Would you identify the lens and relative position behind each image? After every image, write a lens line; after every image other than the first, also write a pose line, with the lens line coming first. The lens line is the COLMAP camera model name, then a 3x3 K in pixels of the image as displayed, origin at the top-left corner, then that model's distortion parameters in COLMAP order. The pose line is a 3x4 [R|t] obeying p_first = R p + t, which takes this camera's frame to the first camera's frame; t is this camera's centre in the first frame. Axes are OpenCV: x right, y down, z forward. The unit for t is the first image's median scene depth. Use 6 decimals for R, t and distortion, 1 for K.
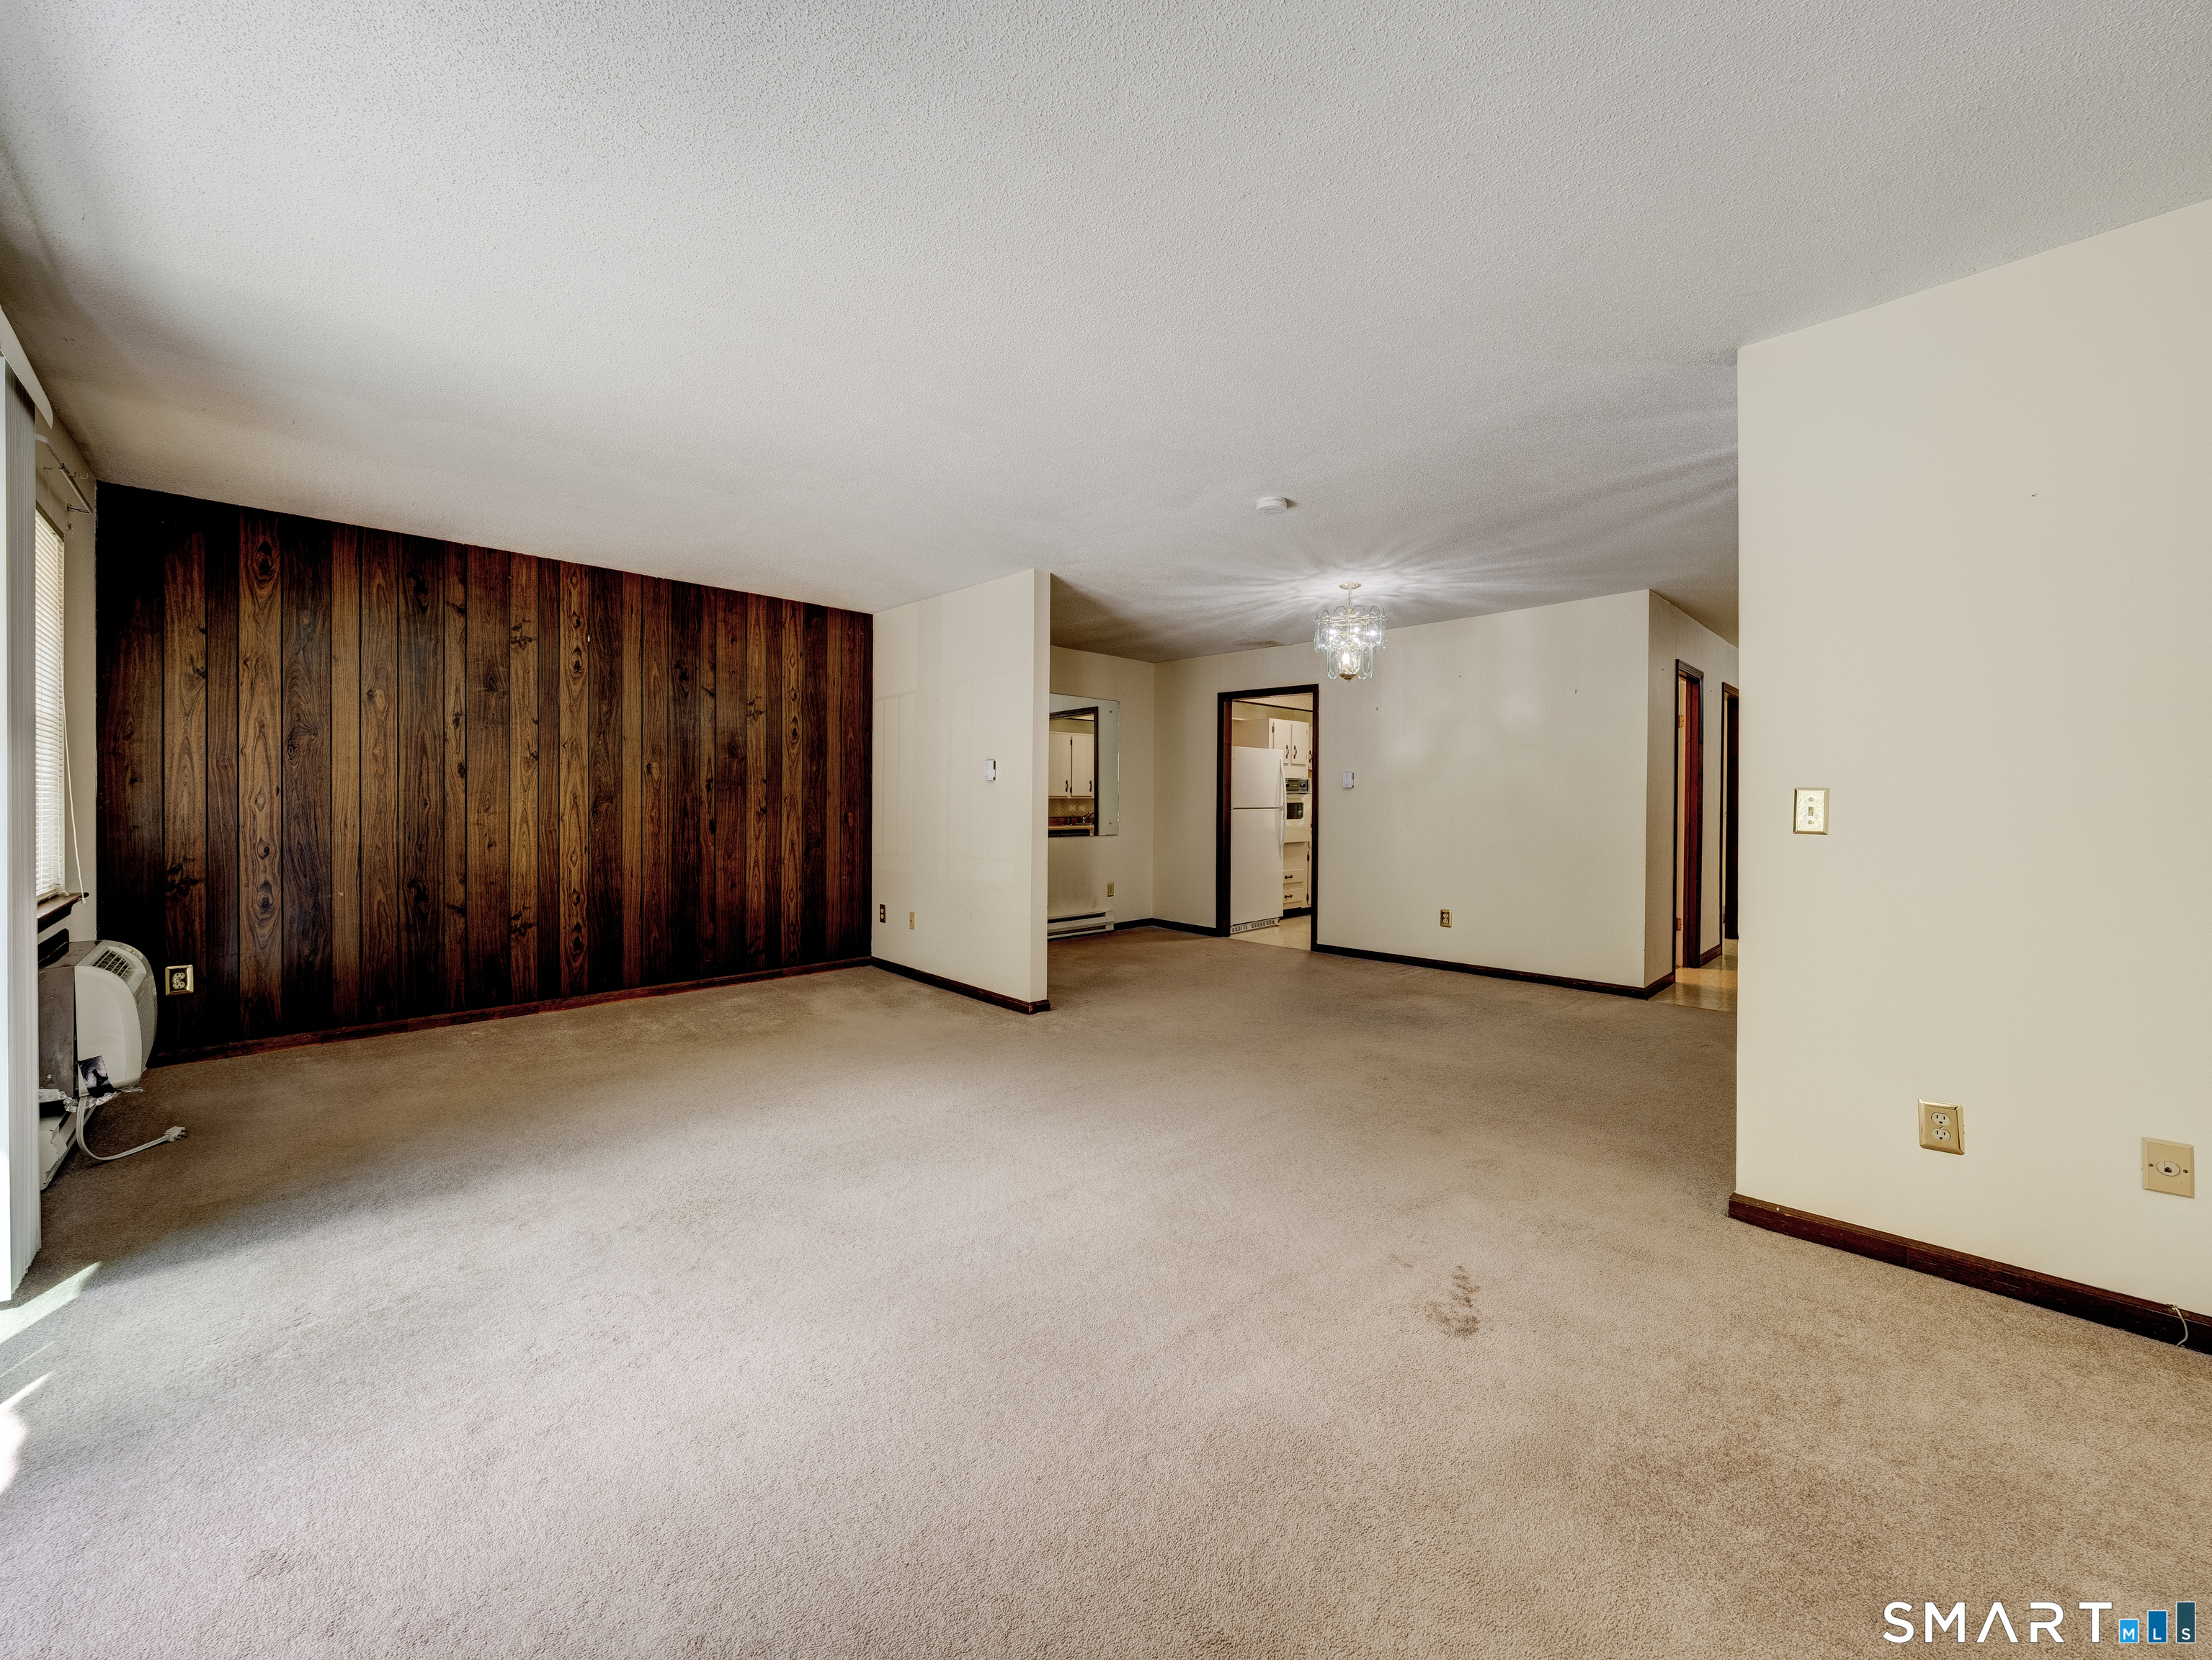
lens RADIAL K [[860.9, 0, 1108.6], [0, 860.9, 809.3], [0, 0, 1]] dist [-0.001789, -0.000059]
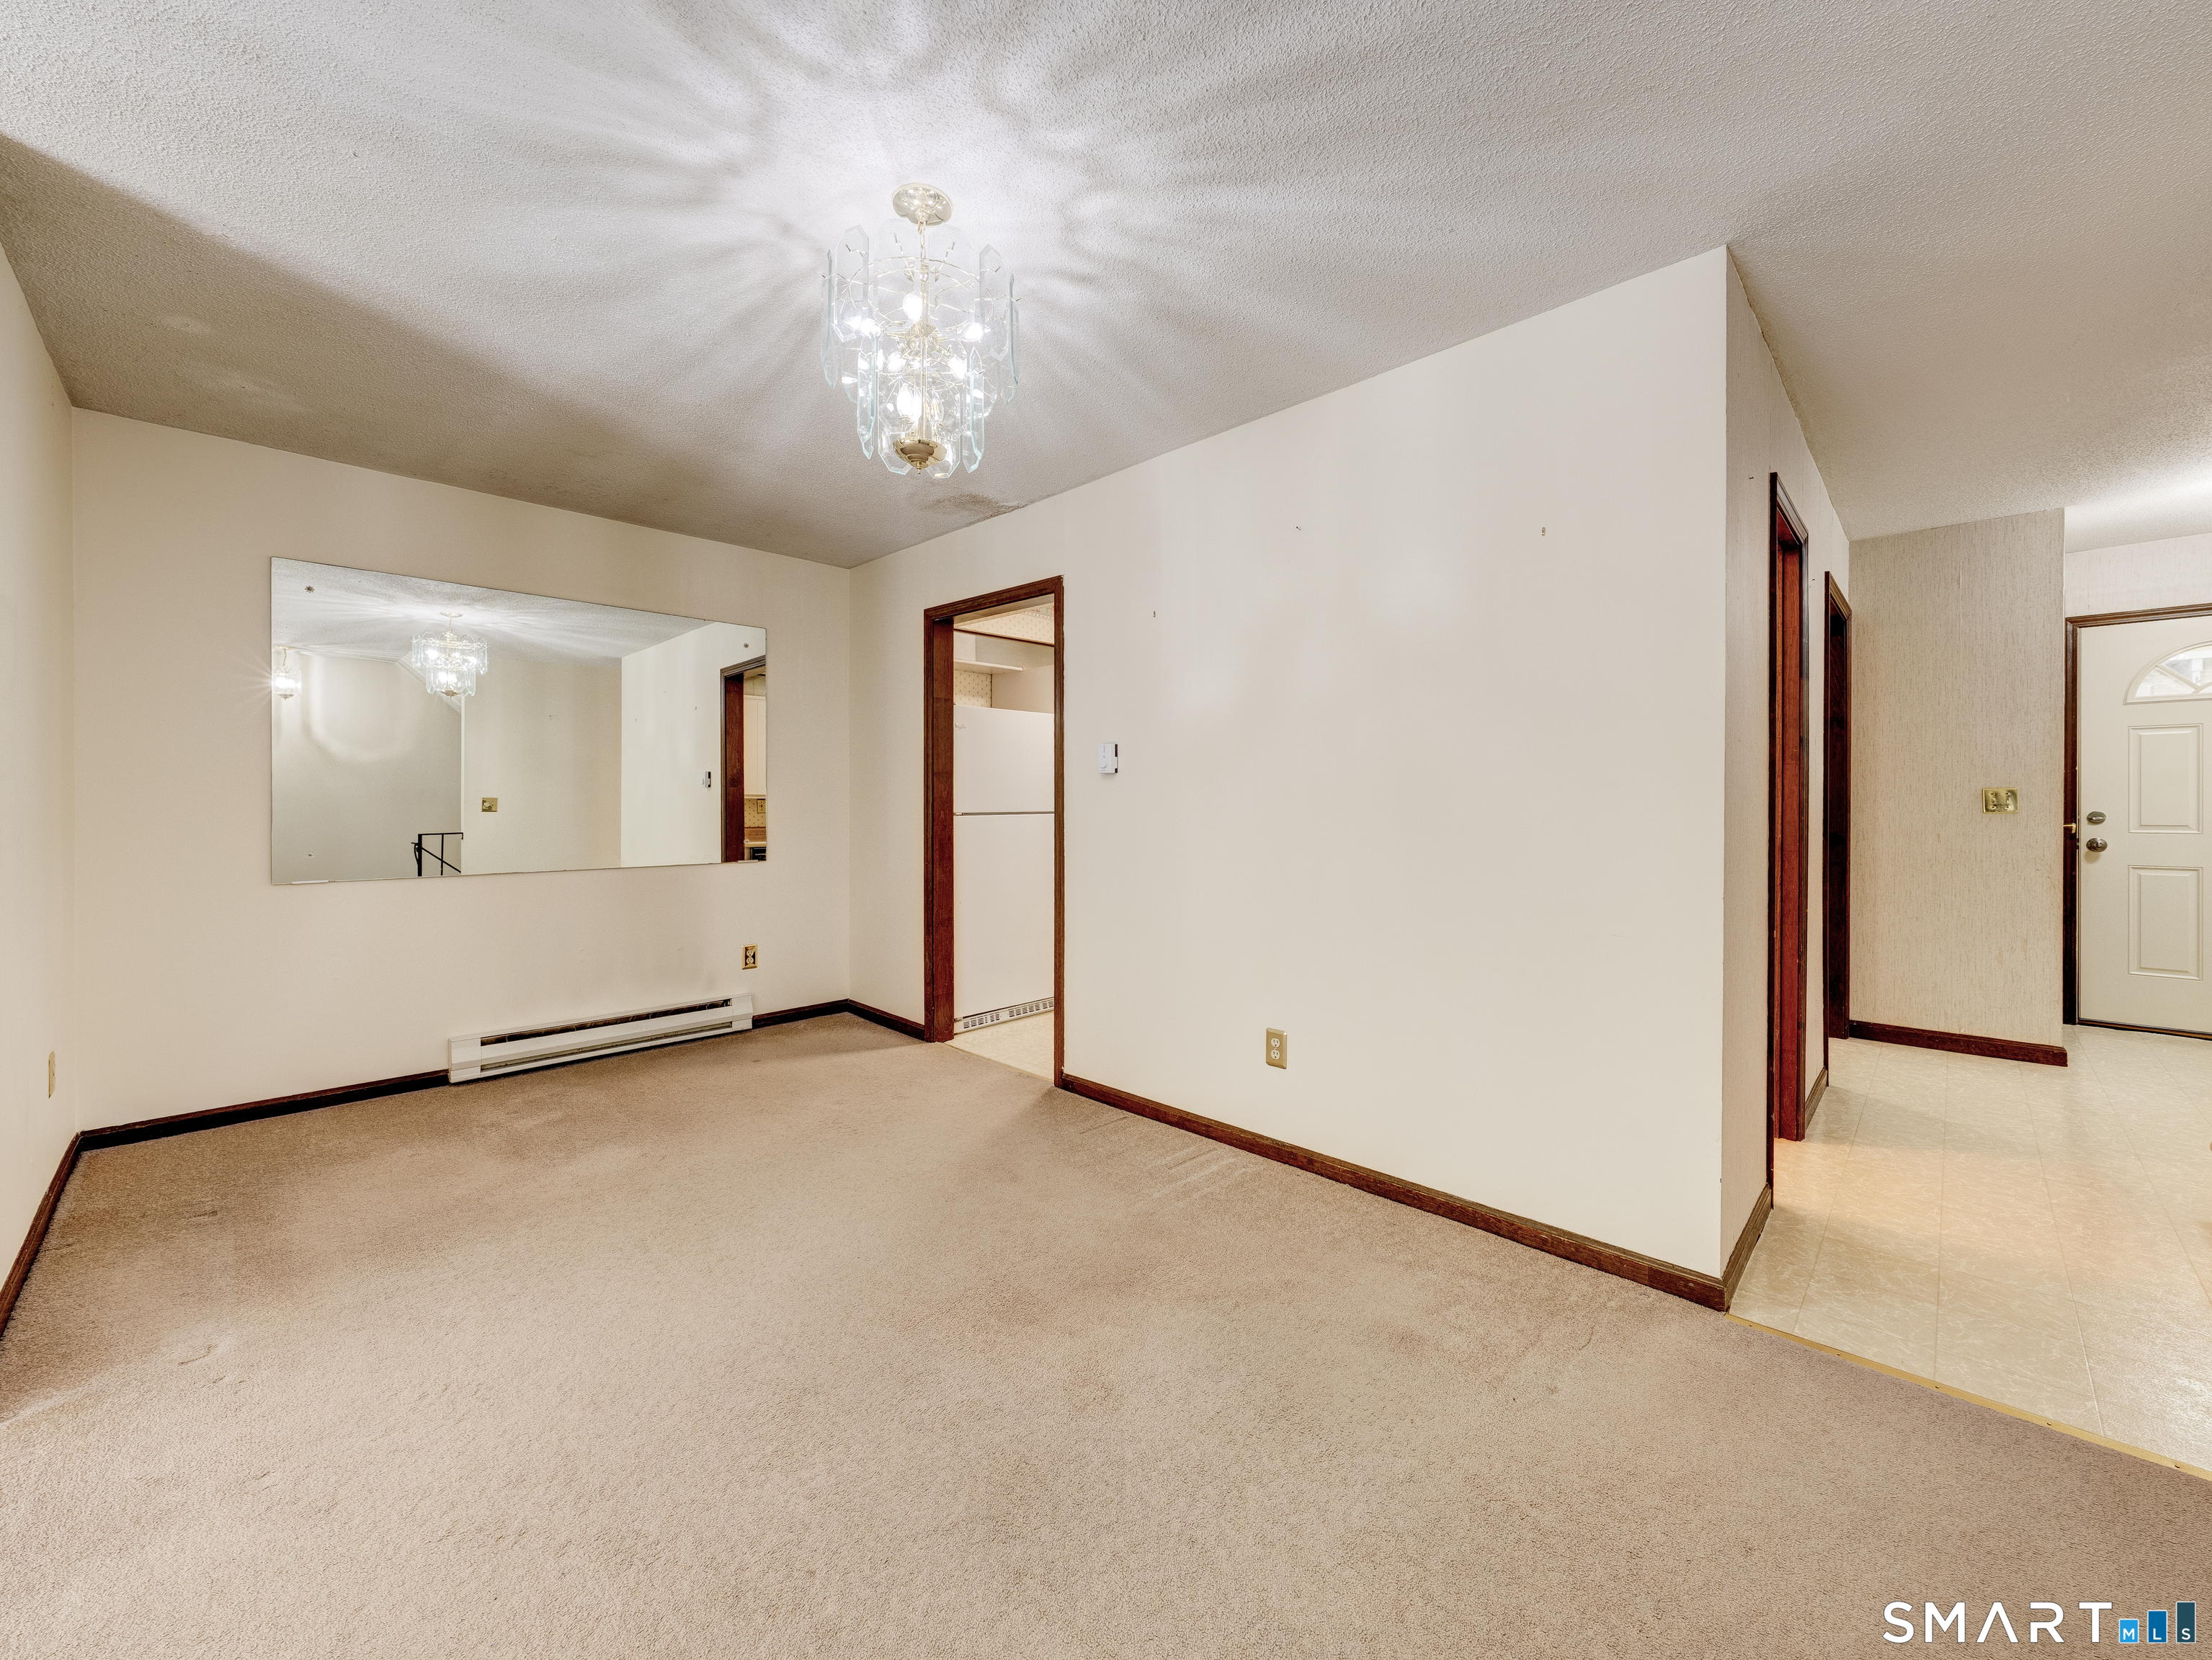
lens RADIAL K [[867.0, 0, 1115.2], [0, 867.0, 807.9], [0, 0, 1]] dist [-0.005985, 0.000023]
pose [[0.999777, -0.004262, 0.020704, 0.362821], [0.004344, 0.999983, -0.003893, -0.003441], [-0.020687, 0.003982, 0.999778, 0.650437]]
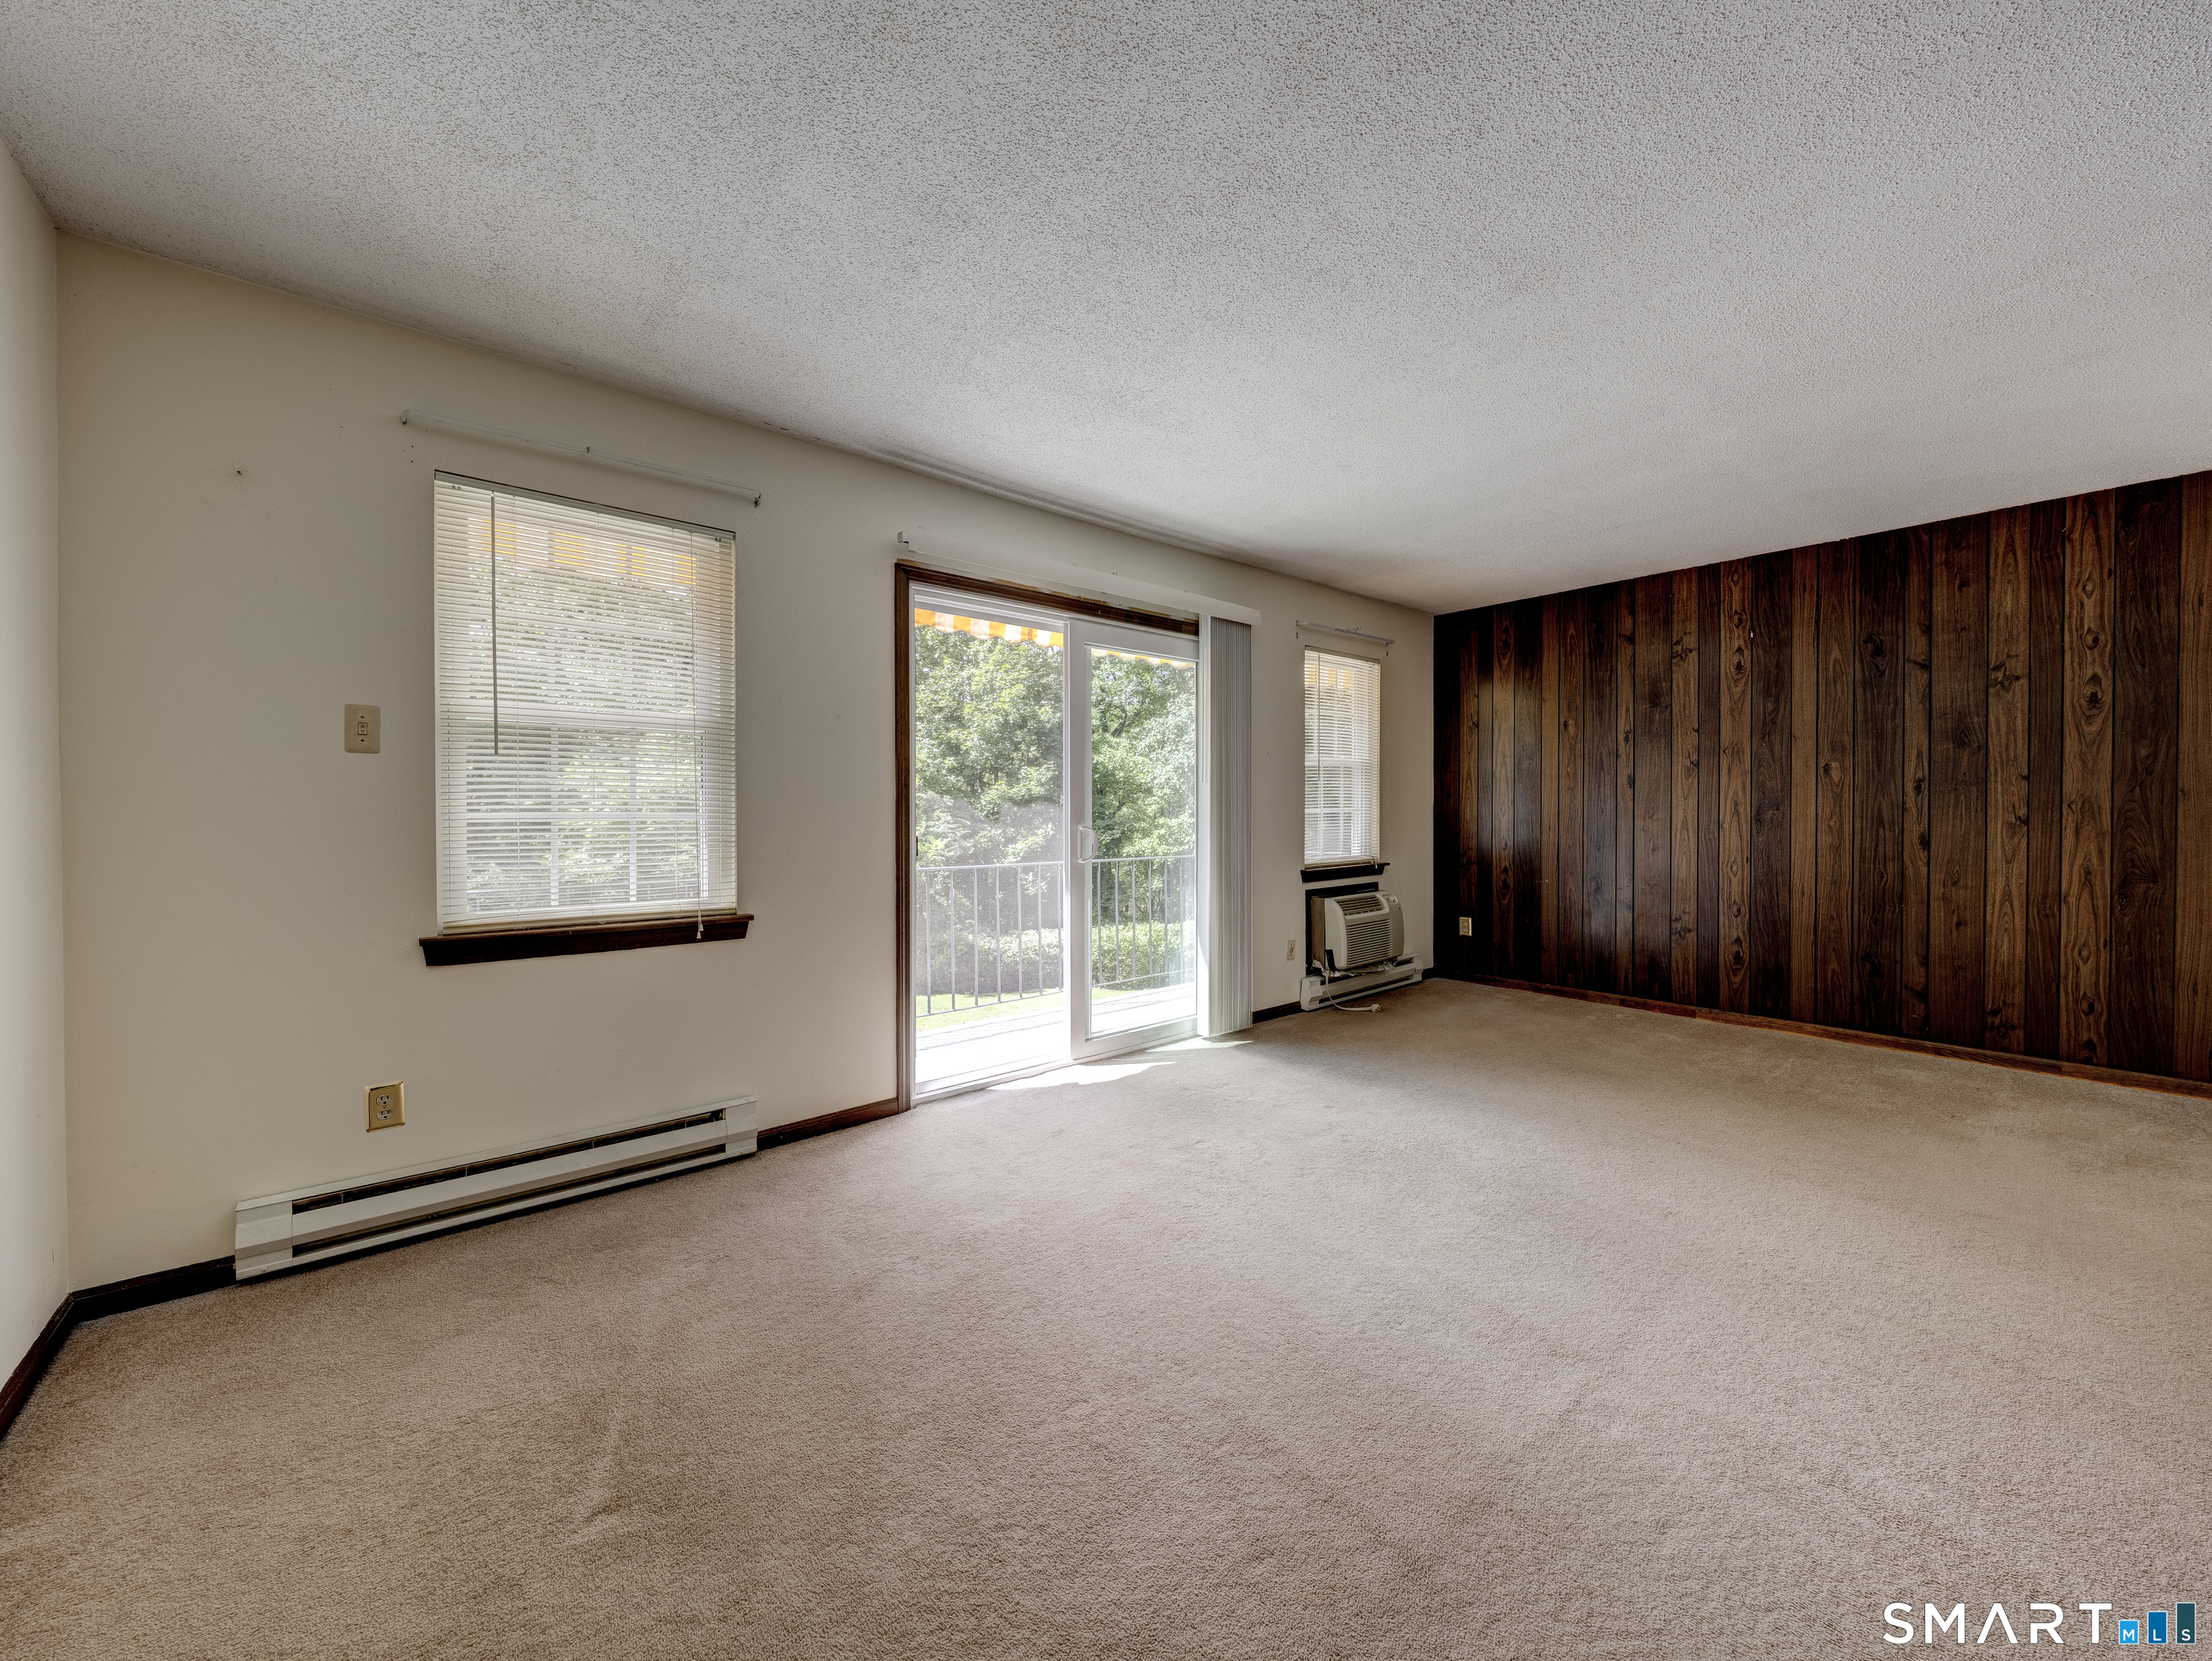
lens RADIAL K [[851.5, 0, 1106.7], [0, 851.5, 819.7], [0, 0, 1]] dist [-0.003062, -0.000190]
pose [[-0.081590, 0.009471, -0.996621, 0.366570], [-0.003979, 0.999944, 0.009828, -0.003440], [0.996658, 0.004768, -0.081548, 0.367003]]
